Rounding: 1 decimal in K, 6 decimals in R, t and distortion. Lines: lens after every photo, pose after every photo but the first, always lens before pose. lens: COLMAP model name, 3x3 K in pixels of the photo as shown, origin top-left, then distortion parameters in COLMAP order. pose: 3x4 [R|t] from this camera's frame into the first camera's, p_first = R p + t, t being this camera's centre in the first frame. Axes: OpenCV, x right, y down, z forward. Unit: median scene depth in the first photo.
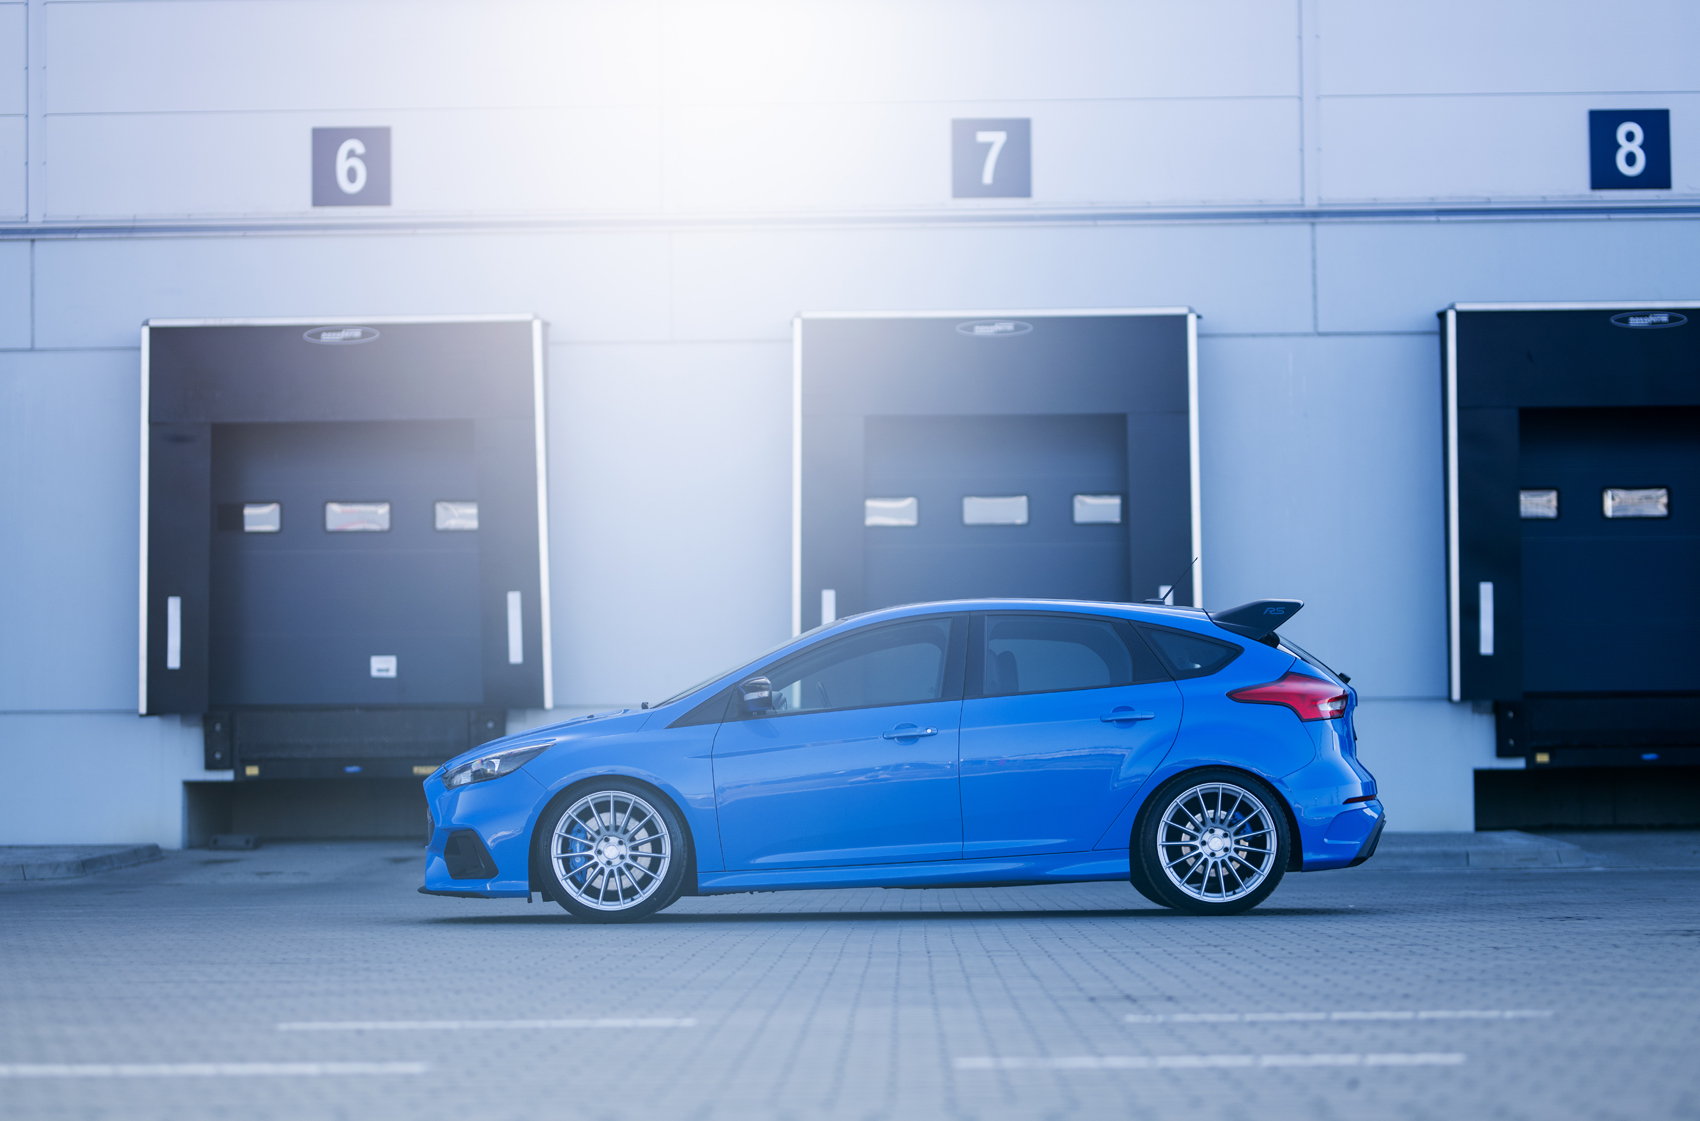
lens RADIAL K [[4029.5, 0, 878.5], [0, 4029.5, 523.3], [0, 0, 1]] dist [0.008055, -0.546932]
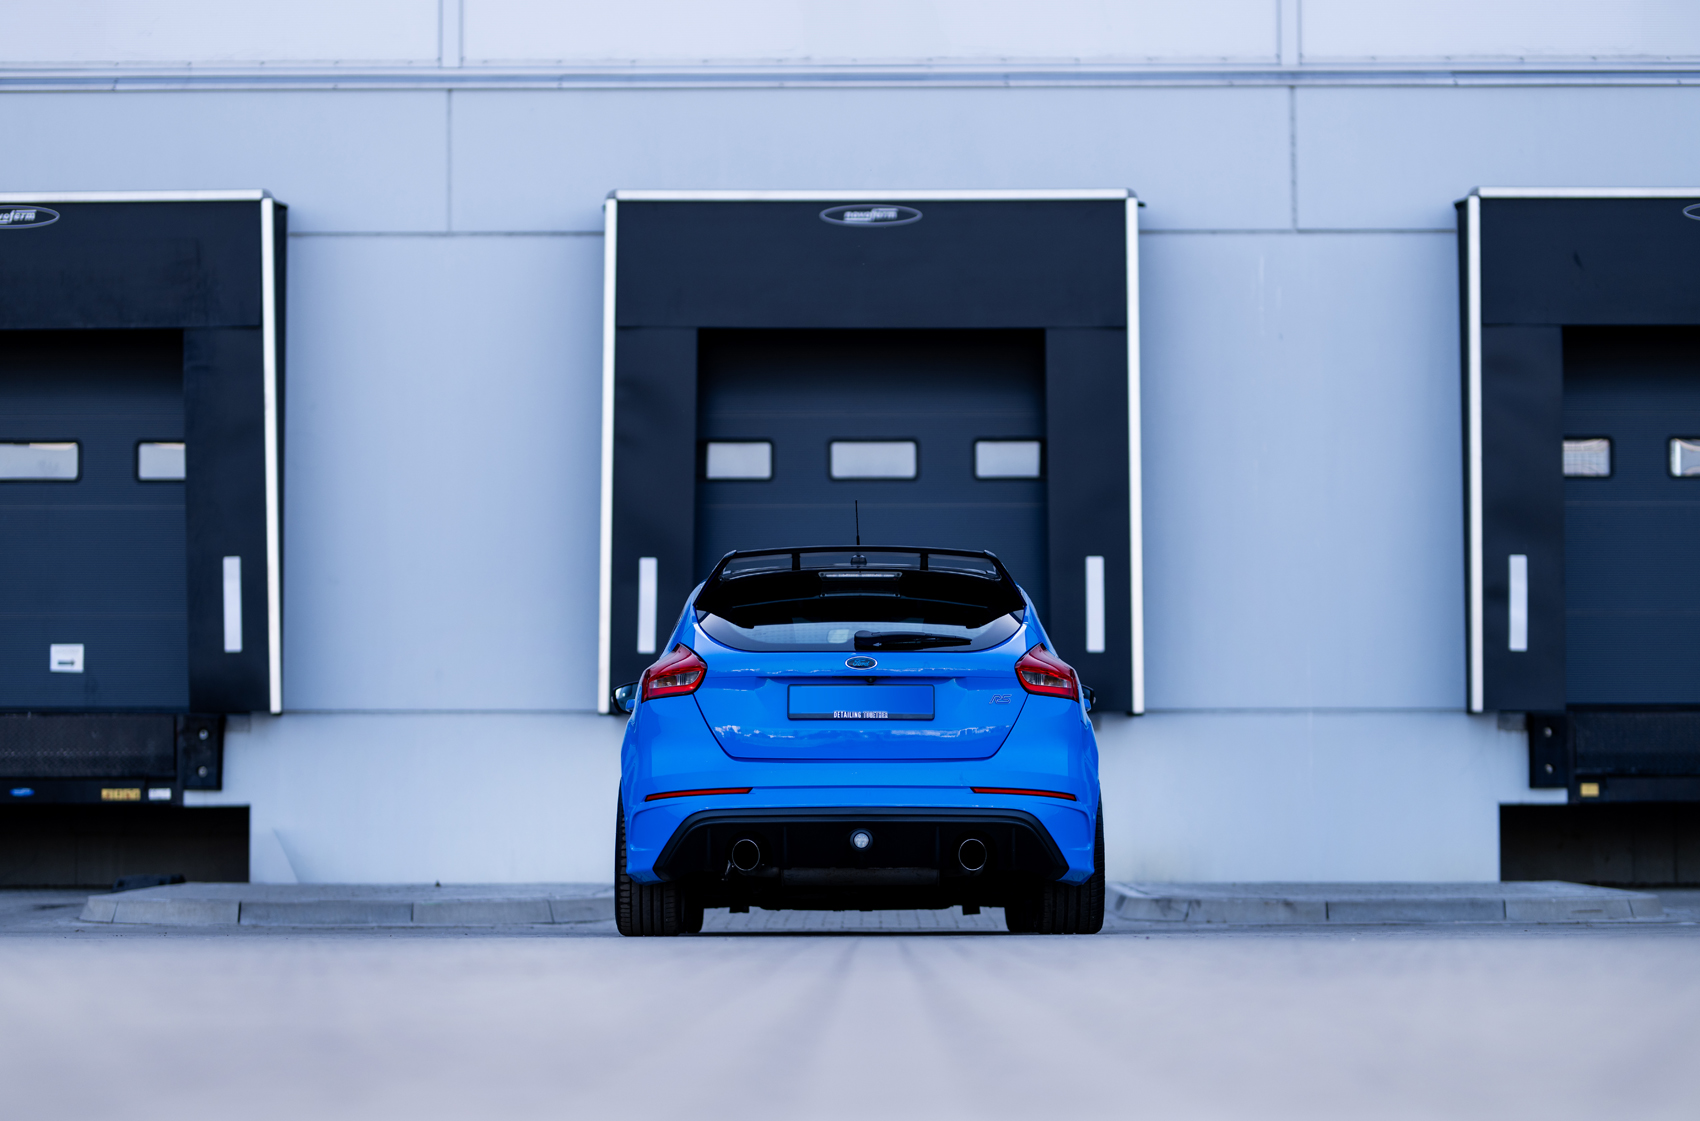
lens RADIAL K [[4029.5, 0, 878.5], [0, 4029.5, 523.3], [0, 0, 1]] dist [0.008055, -0.546932]
pose [[0.999933, 0.008850, 0.007416, 0.024814], [-0.008661, 0.999645, -0.025215, 0.028362], [-0.007637, 0.025149, 0.999655, 0.241723]]
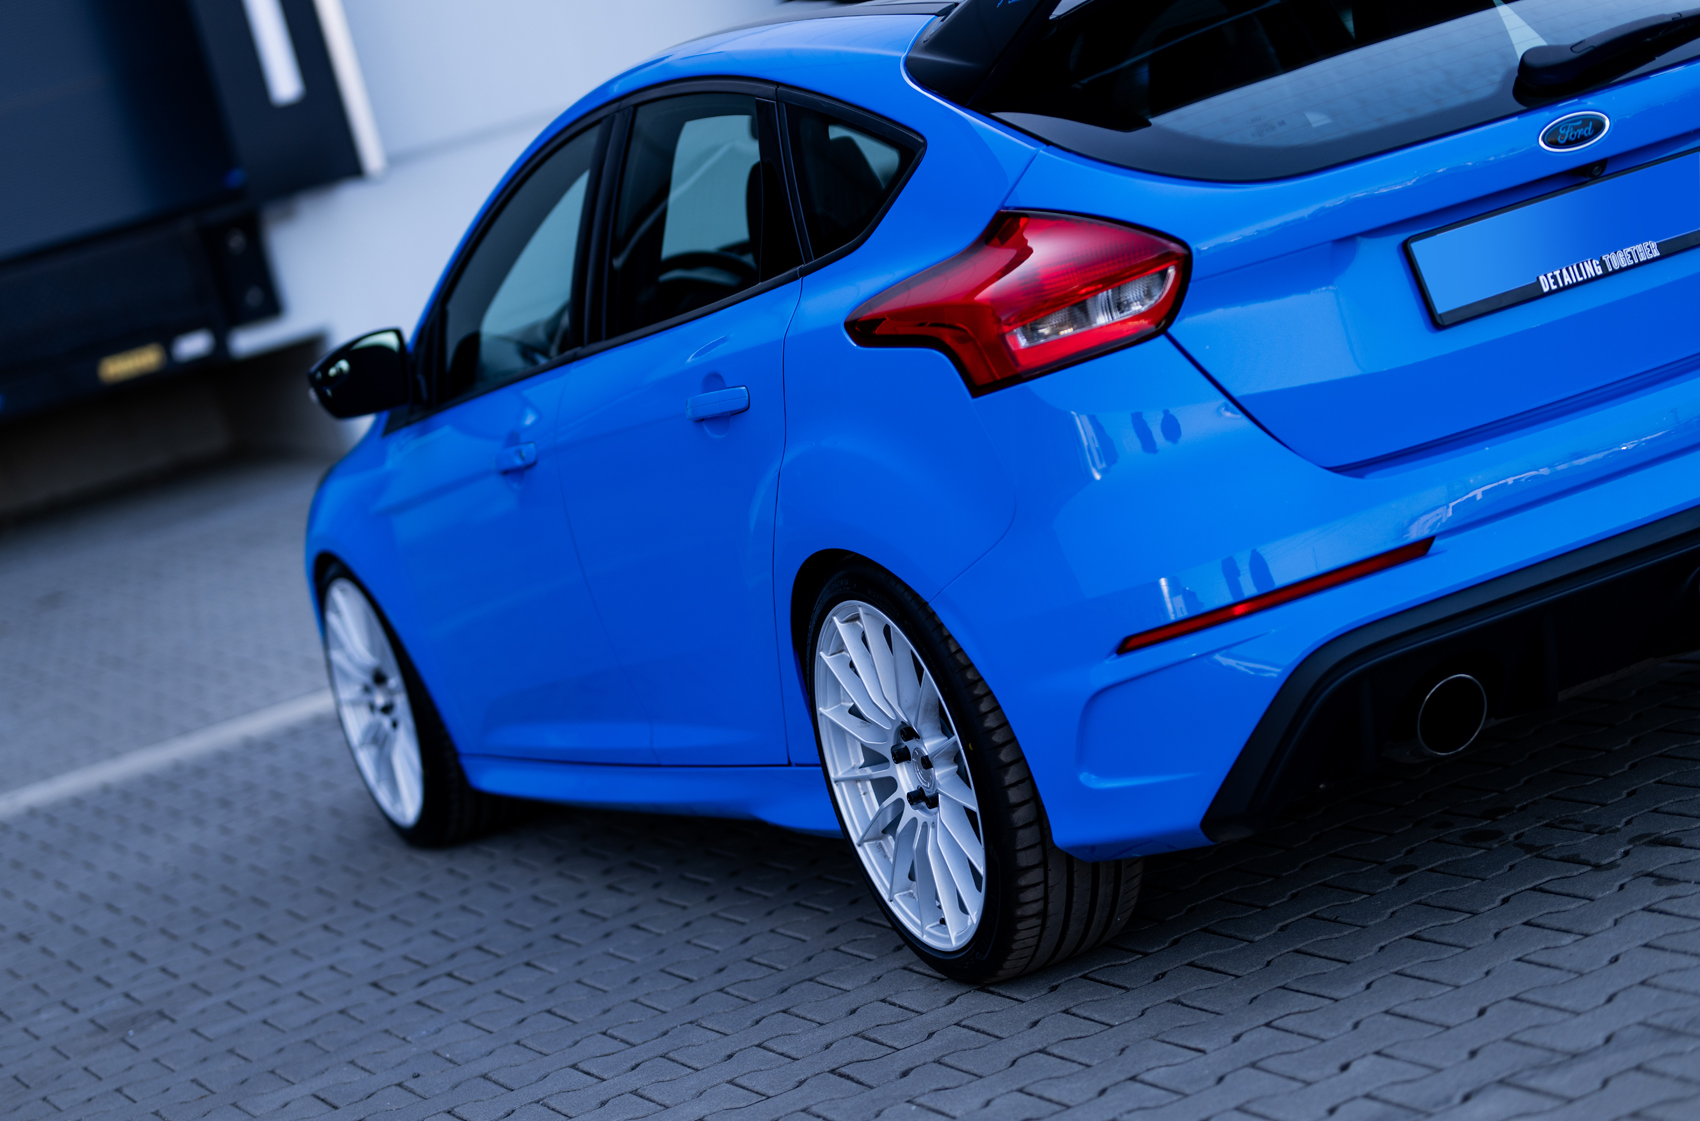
lens RADIAL K [[4145.2, 0, 850.0], [0, 4145.2, 560.5], [0, 0, 1]] dist [-0.004474, -0.216545]
pose [[0.887122, -0.280604, 0.366437, -0.061727], [0.227433, 0.956642, 0.181961, 0.012720], [-0.401608, -0.078082, 0.912477, 0.523759]]
